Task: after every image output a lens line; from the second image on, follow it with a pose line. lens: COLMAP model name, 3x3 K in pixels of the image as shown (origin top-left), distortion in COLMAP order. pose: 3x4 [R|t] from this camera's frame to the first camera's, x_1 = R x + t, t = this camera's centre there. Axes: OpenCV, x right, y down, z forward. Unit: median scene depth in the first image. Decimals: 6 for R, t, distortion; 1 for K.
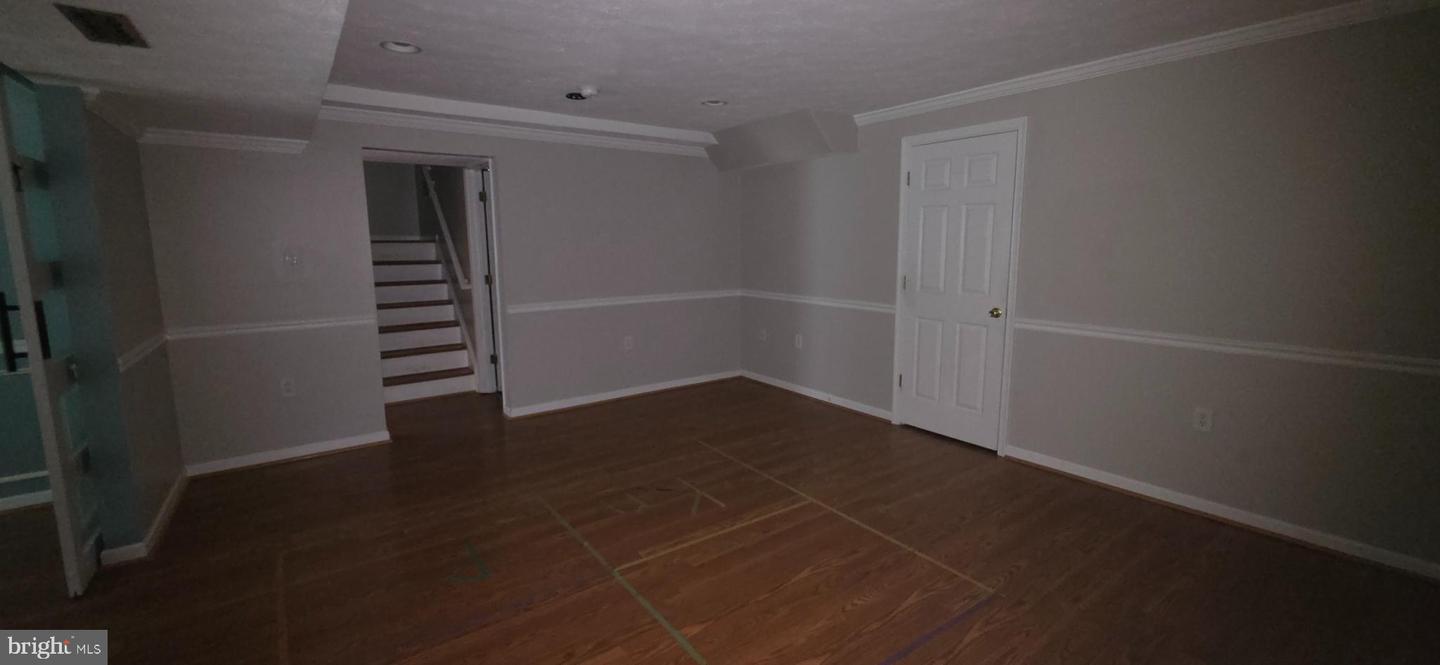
lens RADIAL K [[579.1, 0, 718.1], [0, 579.1, 322.9], [0, 0, 1]] dist [0.000324, -0.000236]
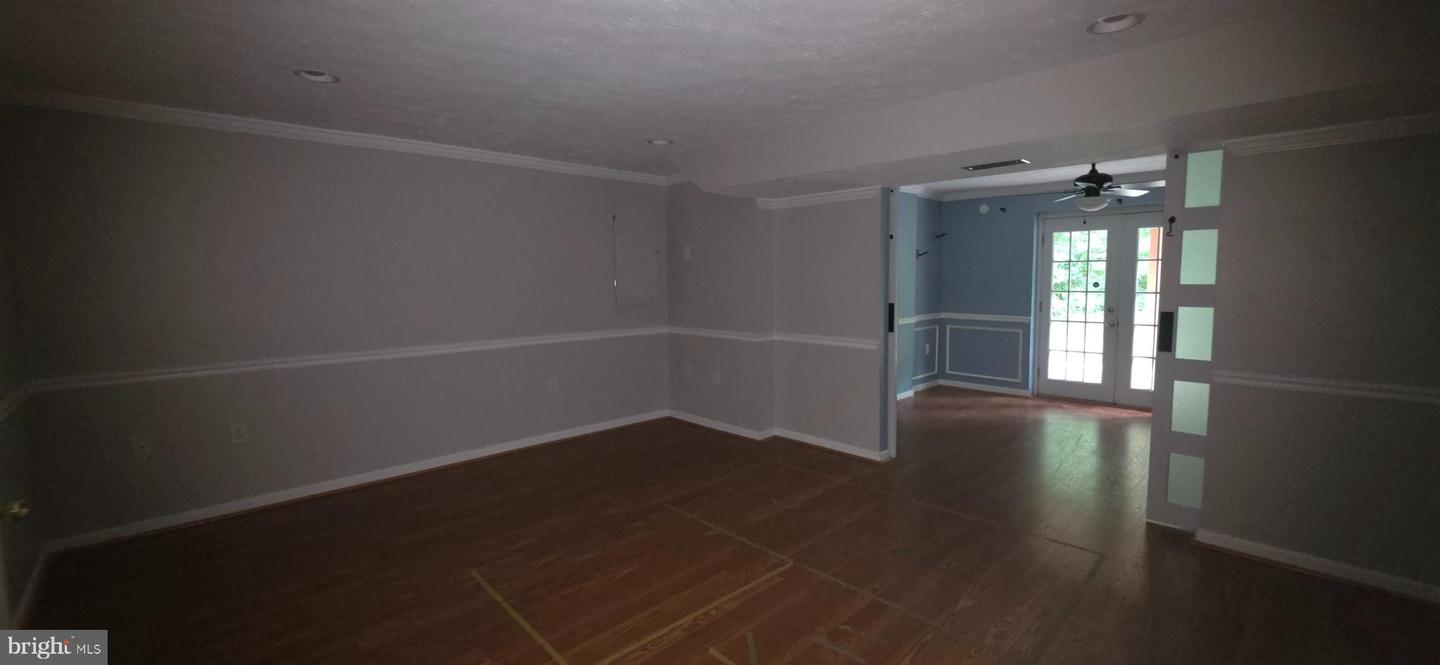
lens RADIAL K [[583.2, 0, 718.1], [0, 583.2, 310.1], [0, 0, 1]] dist [0.000896, -0.000008]
pose [[-0.990270, 0.023974, -0.137075, 0.099754], [-0.004554, 0.978937, 0.204110, -0.261883], [0.139081, 0.202748, -0.969304, 1.780948]]
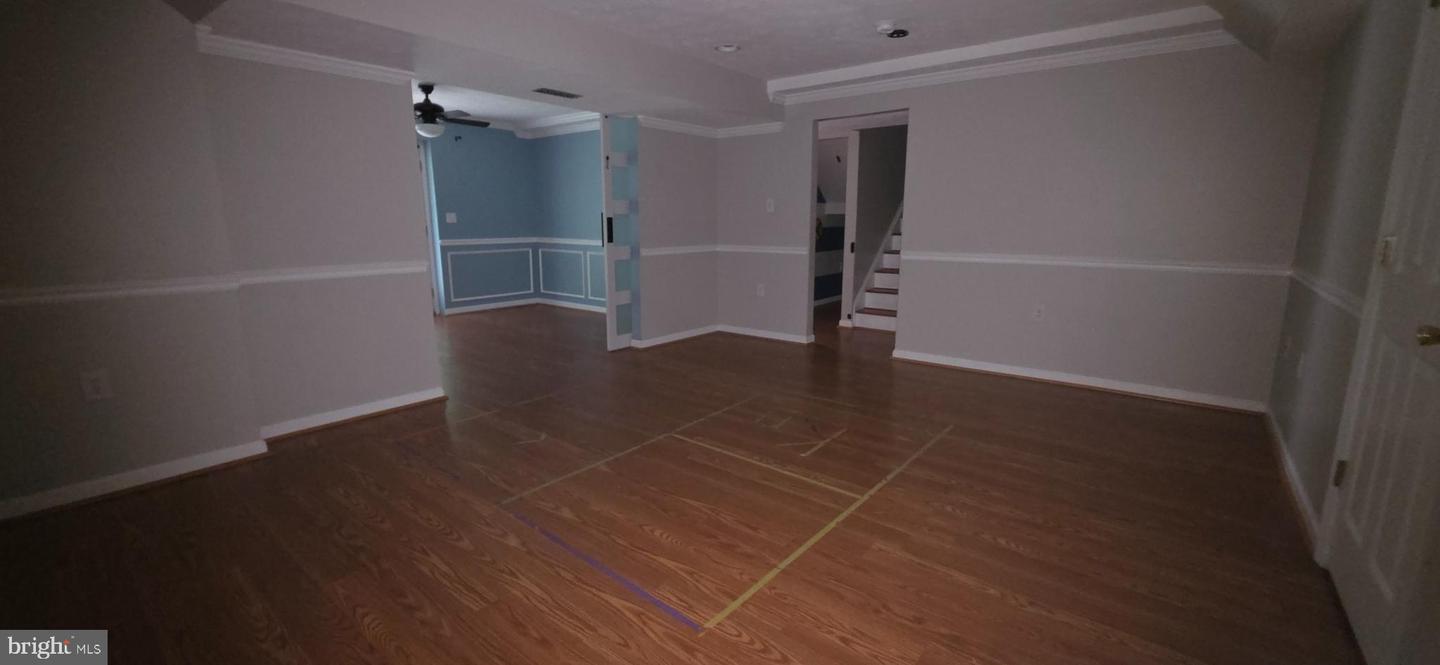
lens RADIAL K [[573.5, 0, 724.6], [0, 573.5, 326.4], [0, 0, 1]] dist [0.001485, 0.000146]
pose [[0.268512, 0.189359, -0.944481, 0.917502], [-0.139658, 0.977781, 0.156331, -0.024528], [0.953099, 0.089927, 0.288992, 0.645481]]
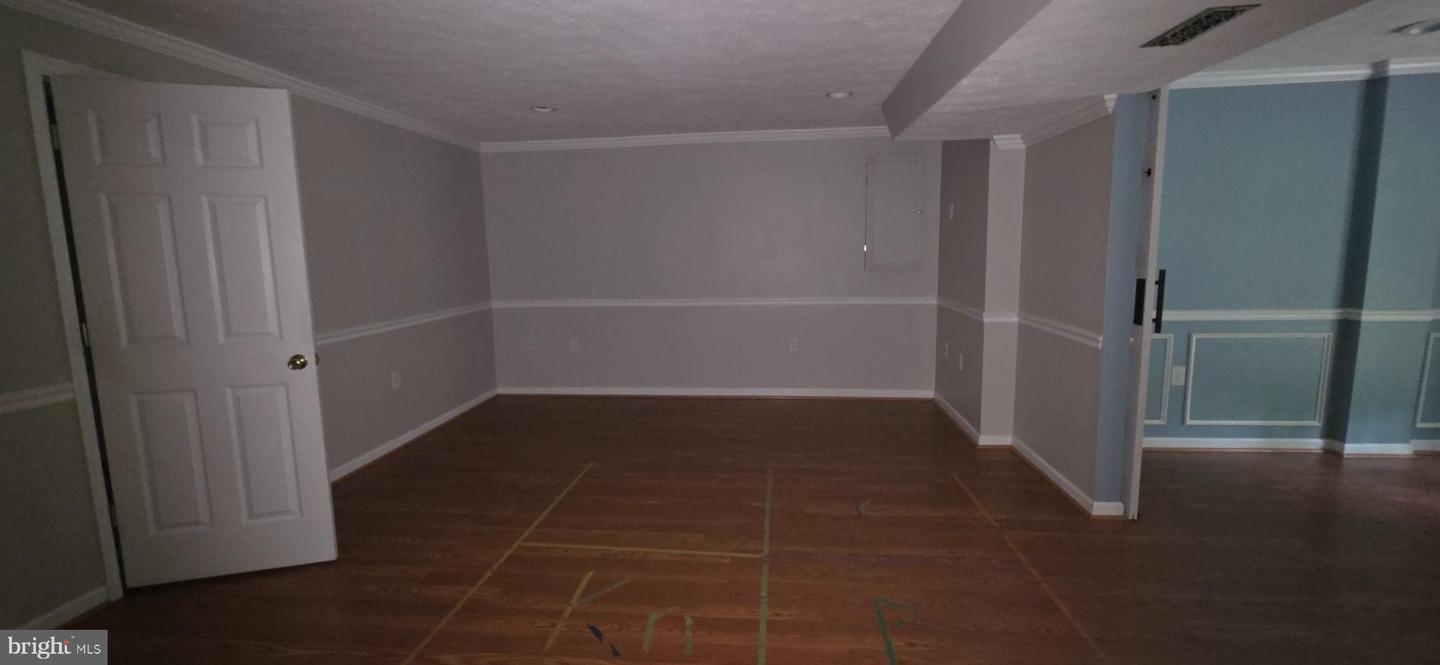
lens RADIAL K [[579.1, 0, 718.1], [0, 579.1, 322.9], [0, 0, 1]] dist [0.000324, -0.000236]
pose [[-0.737149, -0.067382, 0.672363, -0.708242], [0.121686, 0.965512, 0.230171, -0.204955], [-0.664684, 0.251487, -0.703527, 1.506616]]
